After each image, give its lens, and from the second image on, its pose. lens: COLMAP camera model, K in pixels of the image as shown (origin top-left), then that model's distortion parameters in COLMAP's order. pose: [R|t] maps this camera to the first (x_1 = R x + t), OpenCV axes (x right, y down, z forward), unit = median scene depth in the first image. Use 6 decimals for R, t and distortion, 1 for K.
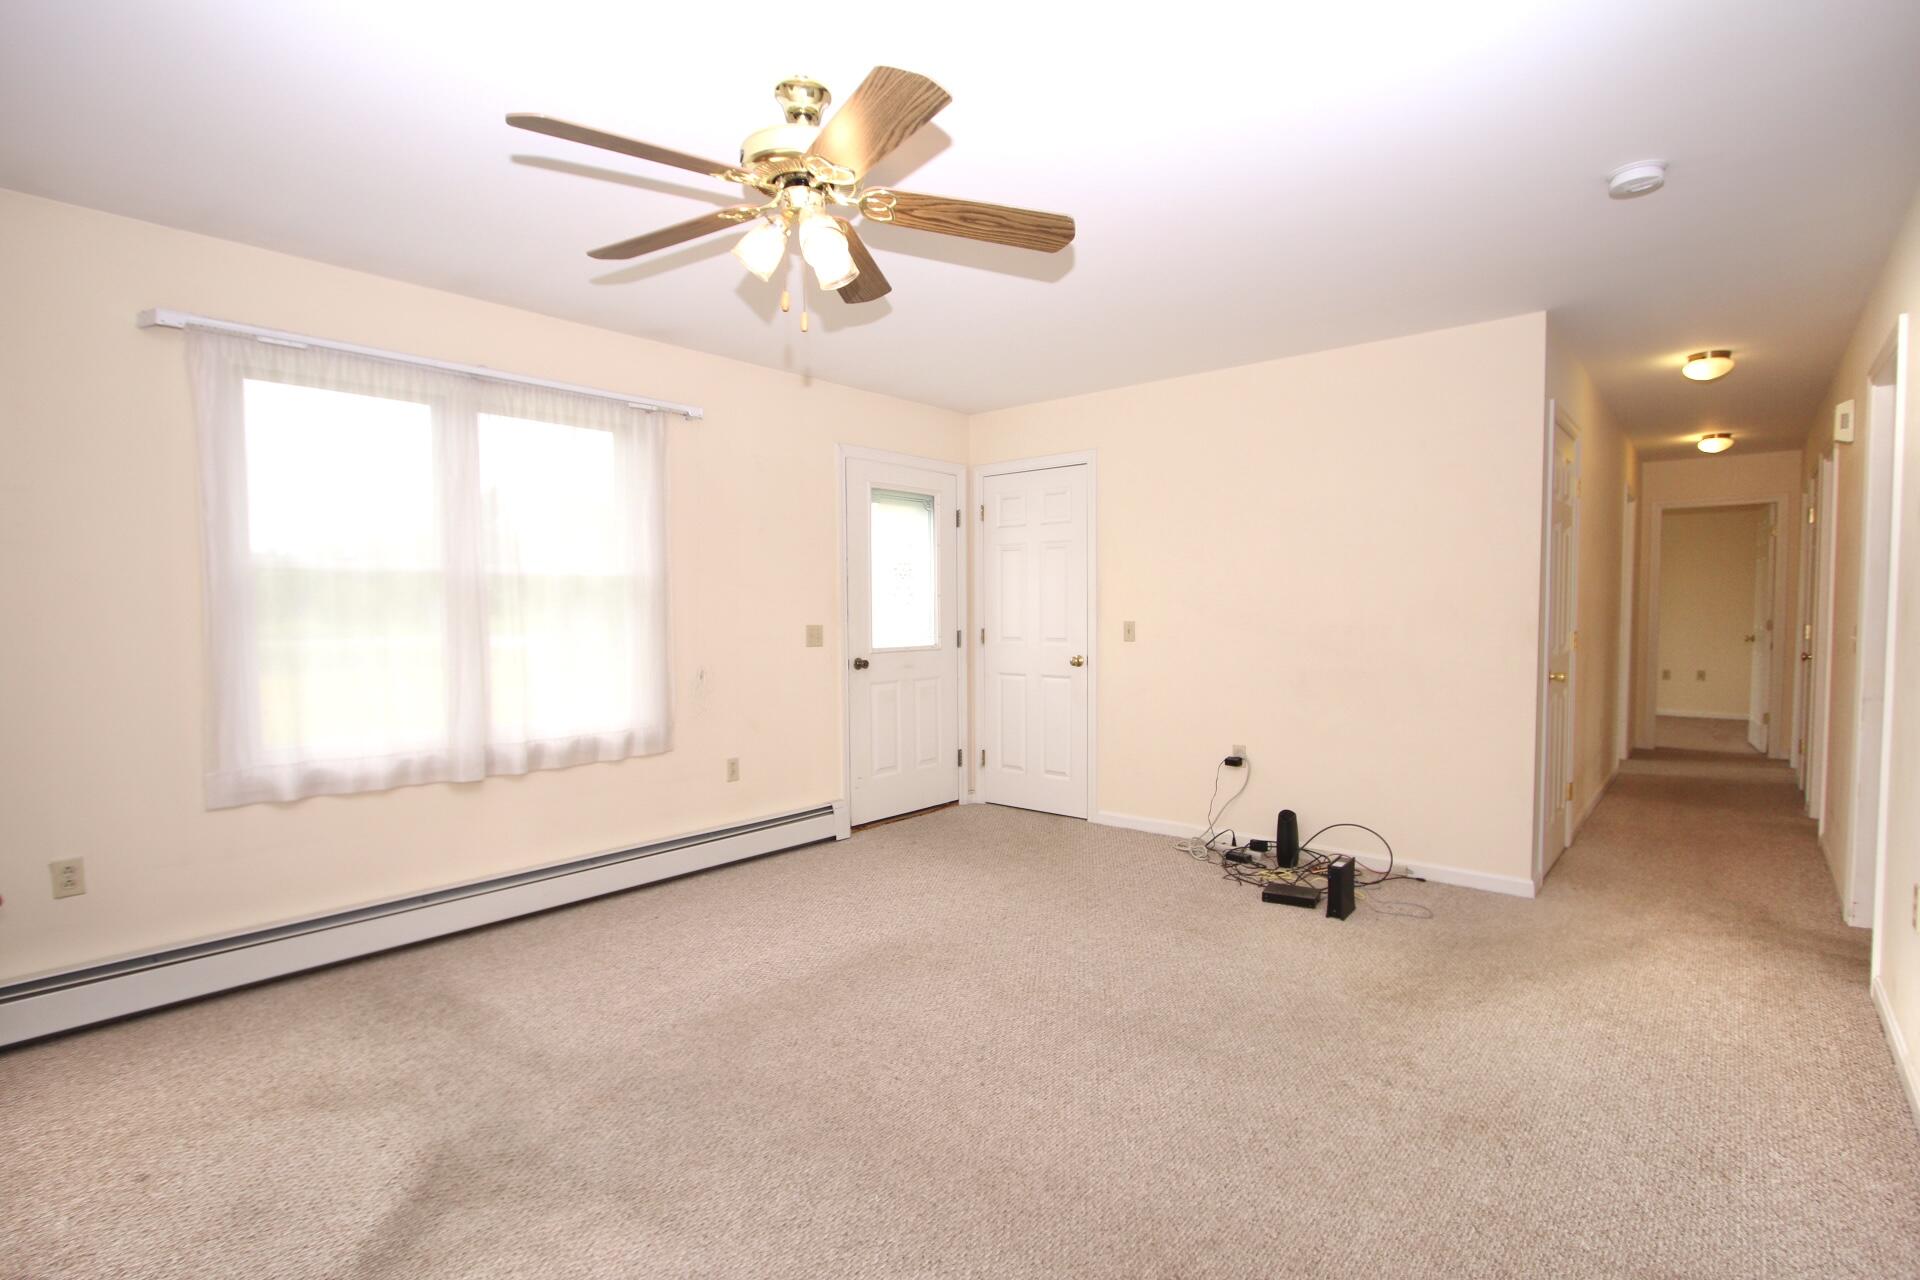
lens RADIAL K [[910.9, 0, 962.6], [0, 910.9, 646.3], [0, 0, 1]] dist [-0.023217, 0.007267]
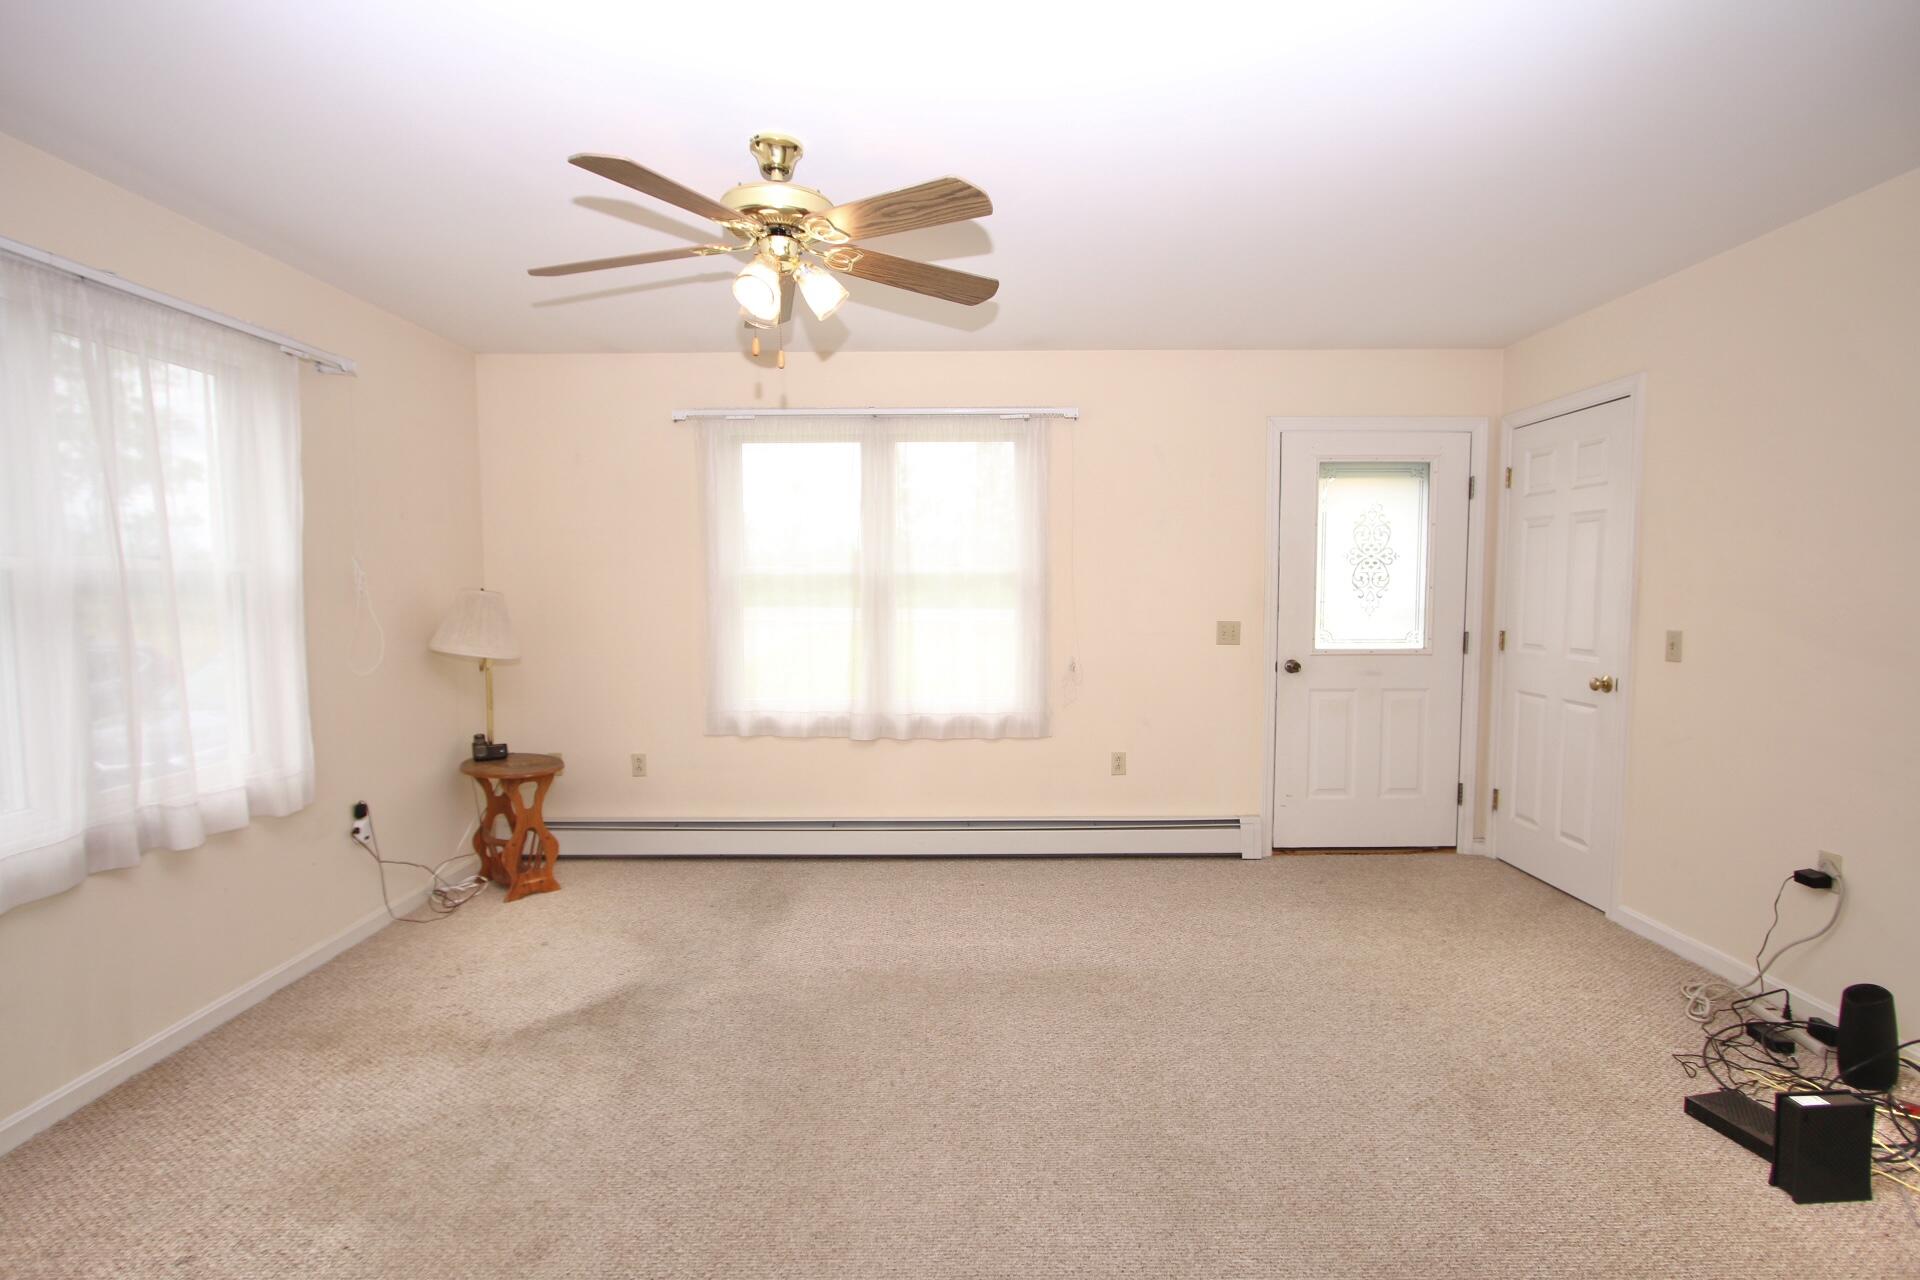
lens RADIAL K [[910.9, 0, 962.6], [0, 910.9, 646.3], [0, 0, 1]] dist [-0.023217, 0.007267]
pose [[0.649877, 0.054475, -0.758085, 0.415371], [-0.032158, 0.998506, 0.044184, -0.034541], [0.759359, -0.004335, 0.650657, 0.230638]]
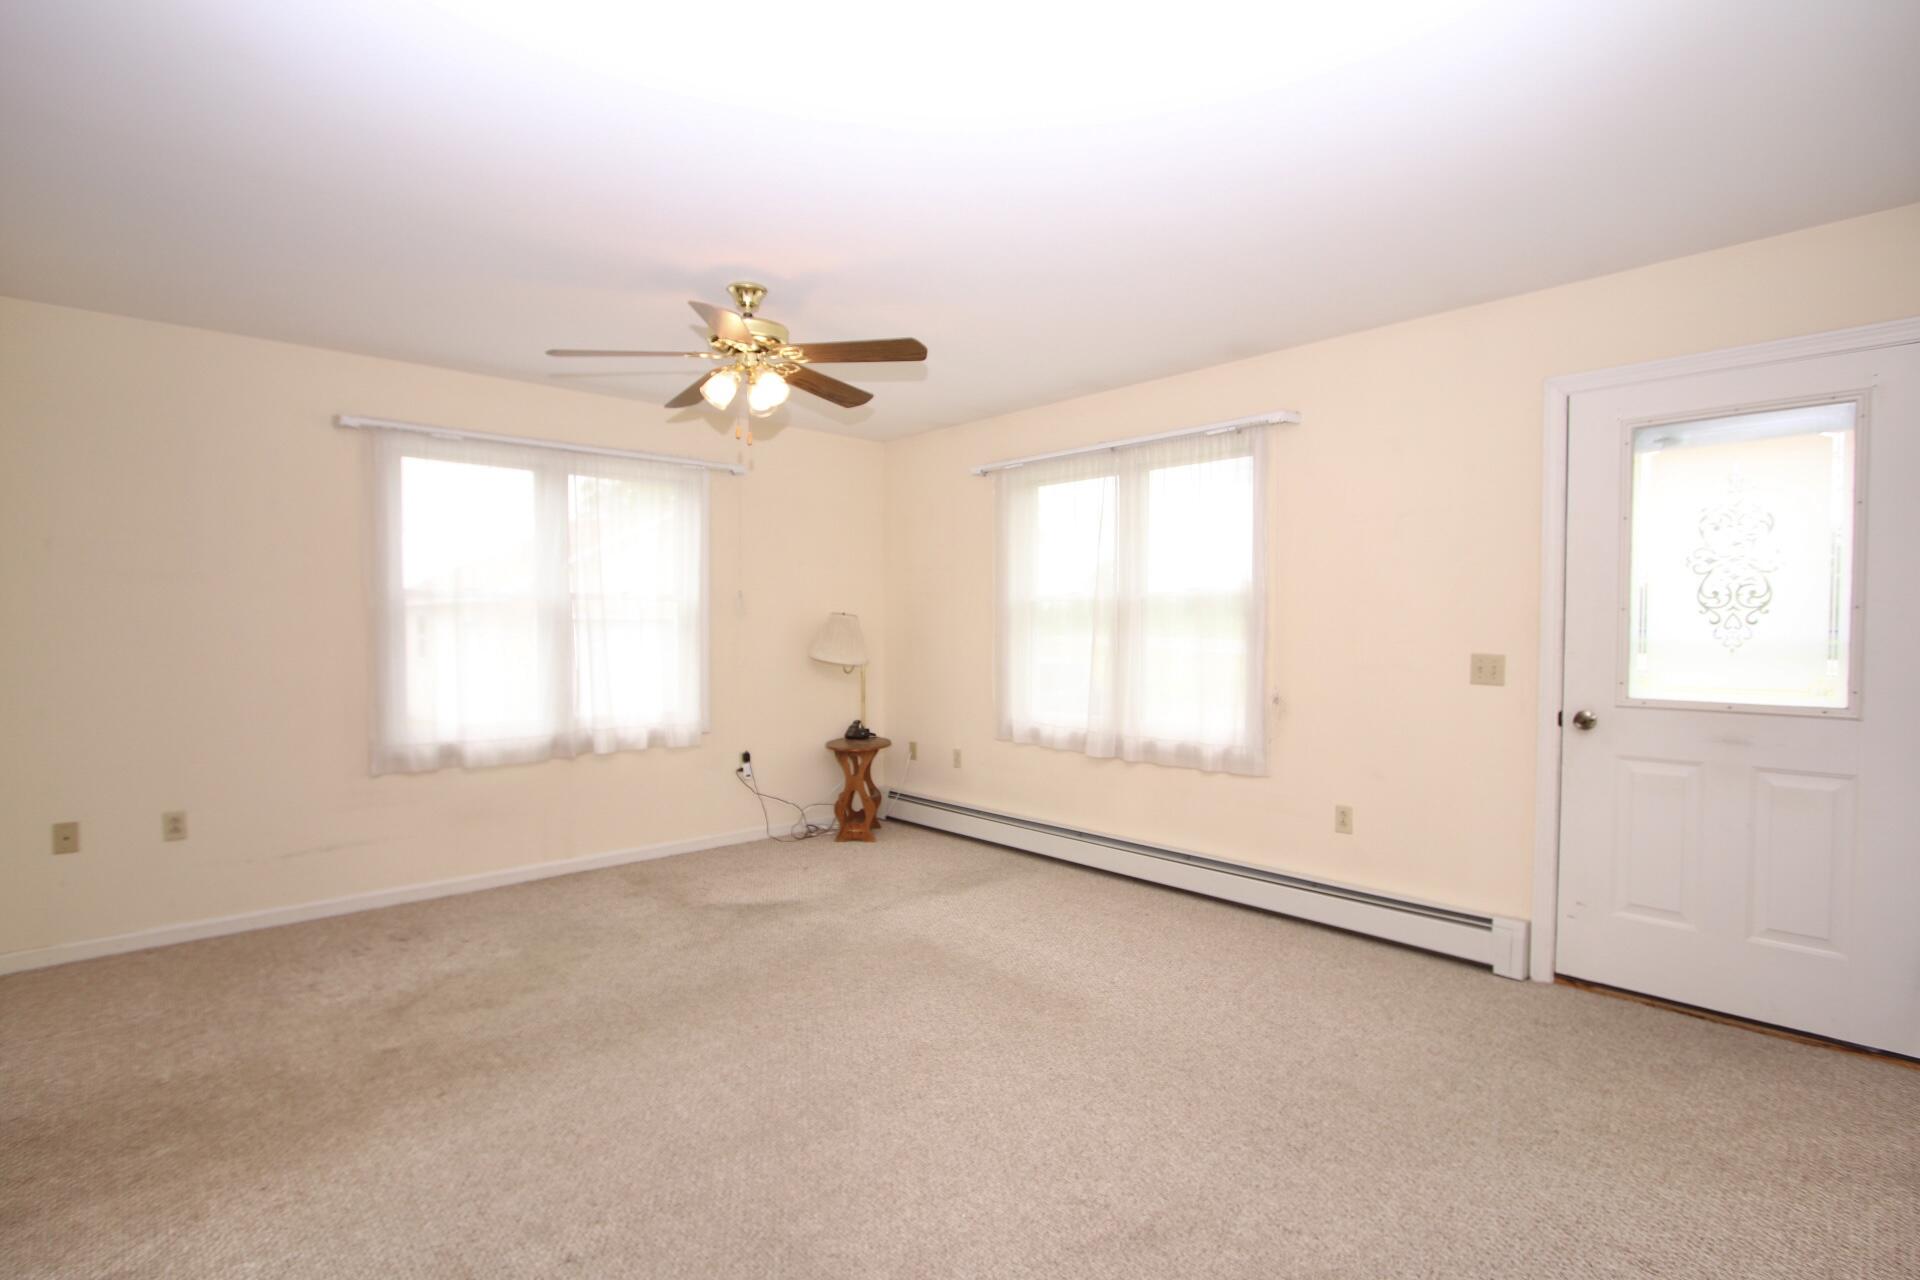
lens RADIAL K [[910.9, 0, 962.6], [0, 910.9, 646.3], [0, 0, 1]] dist [-0.023217, 0.007267]
pose [[-0.113731, 0.027258, -0.993138, 0.661410], [-0.043986, 0.998505, 0.032443, -0.039303], [0.992537, 0.047374, -0.112362, 0.783651]]
